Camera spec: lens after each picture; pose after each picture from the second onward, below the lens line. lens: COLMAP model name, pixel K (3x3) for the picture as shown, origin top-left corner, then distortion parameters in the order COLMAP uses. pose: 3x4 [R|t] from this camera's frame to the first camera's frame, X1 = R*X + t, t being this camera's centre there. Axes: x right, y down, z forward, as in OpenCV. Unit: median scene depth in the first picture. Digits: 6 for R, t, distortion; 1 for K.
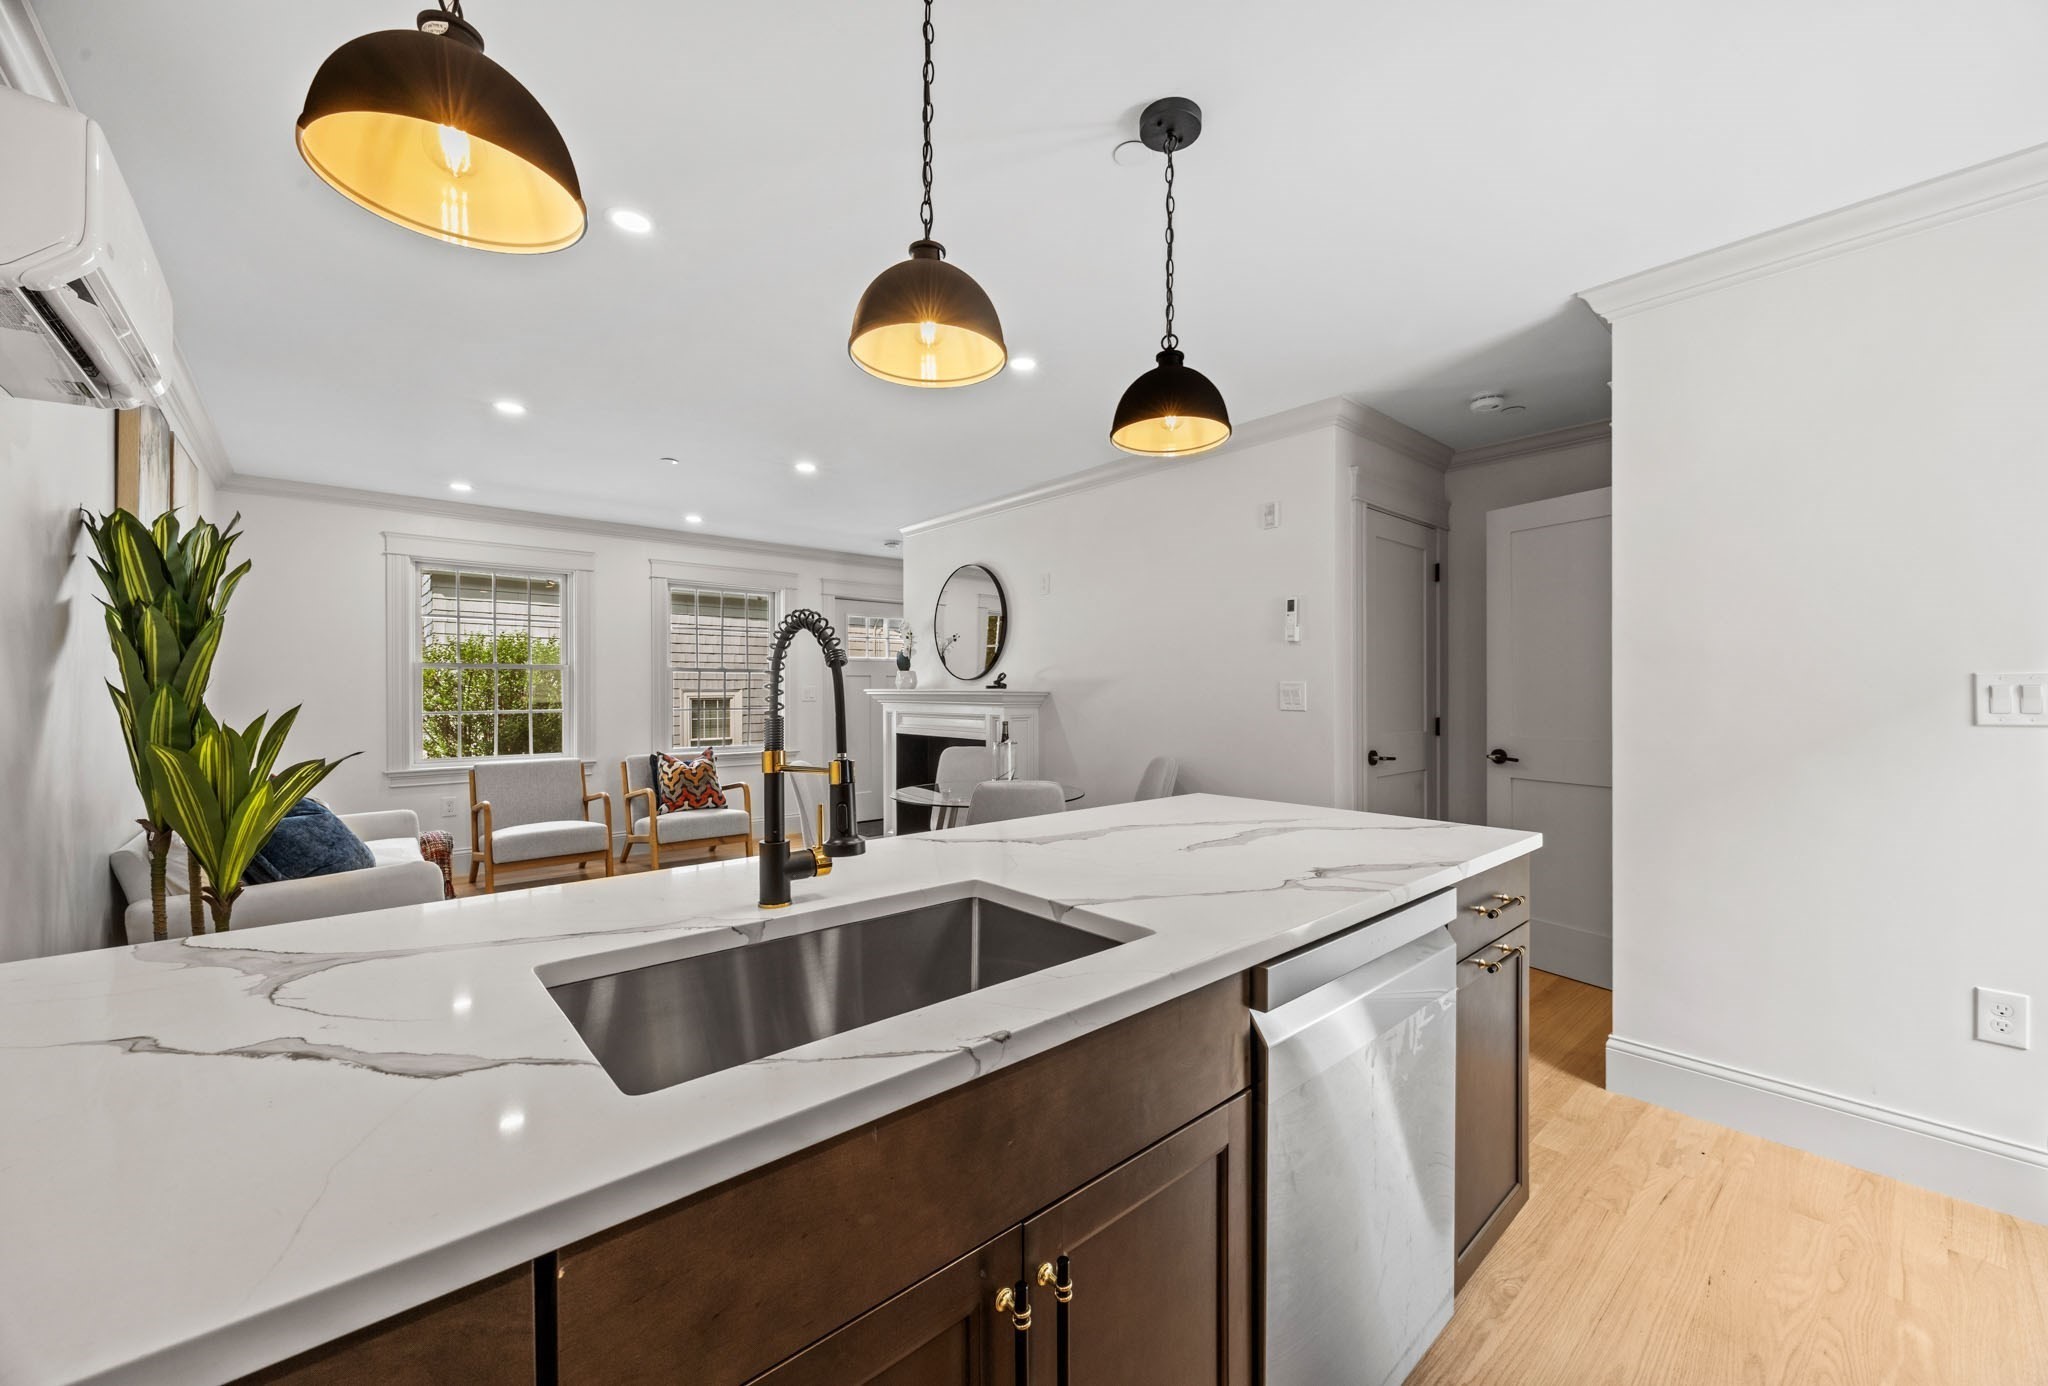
lens RADIAL K [[784.2, 0, 1033.5], [0, 784.2, 694.8], [0, 0, 1]] dist [-0.003907, 0.000246]
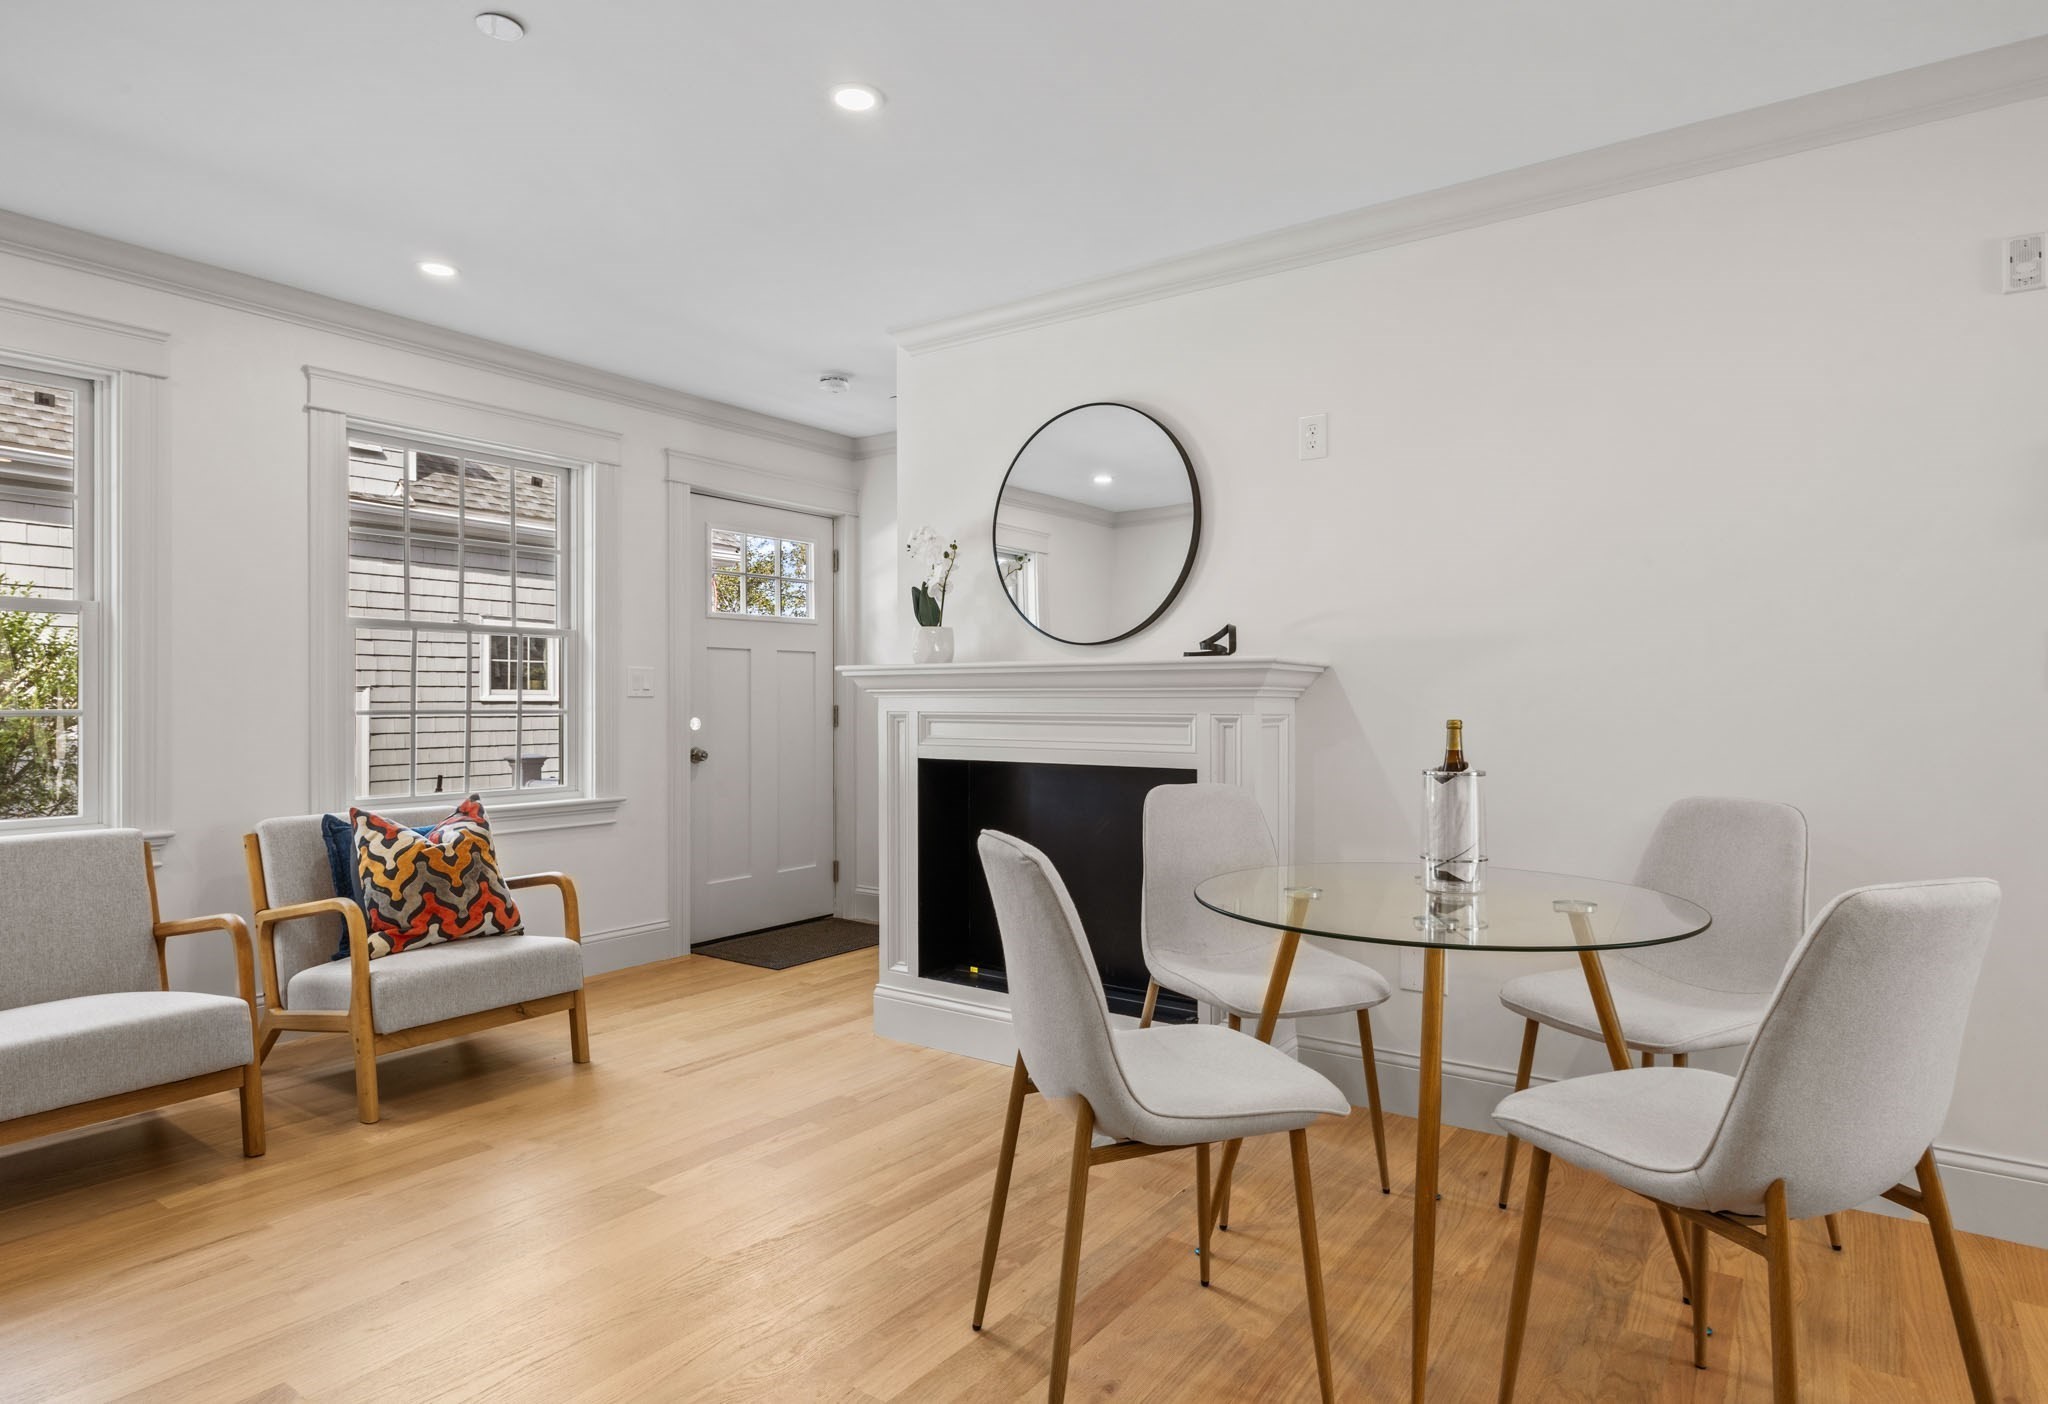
lens RADIAL K [[1113.4, 0, 1024.1], [0, 1113.4, 698.4], [0, 0, 1]] dist [0.005048, 0.001004]
pose [[0.973599, 0.001337, 0.228263, -0.266908], [-0.000163, 0.999987, -0.005162, 0.016577], [-0.228267, 0.004988, 0.973586, 0.335038]]
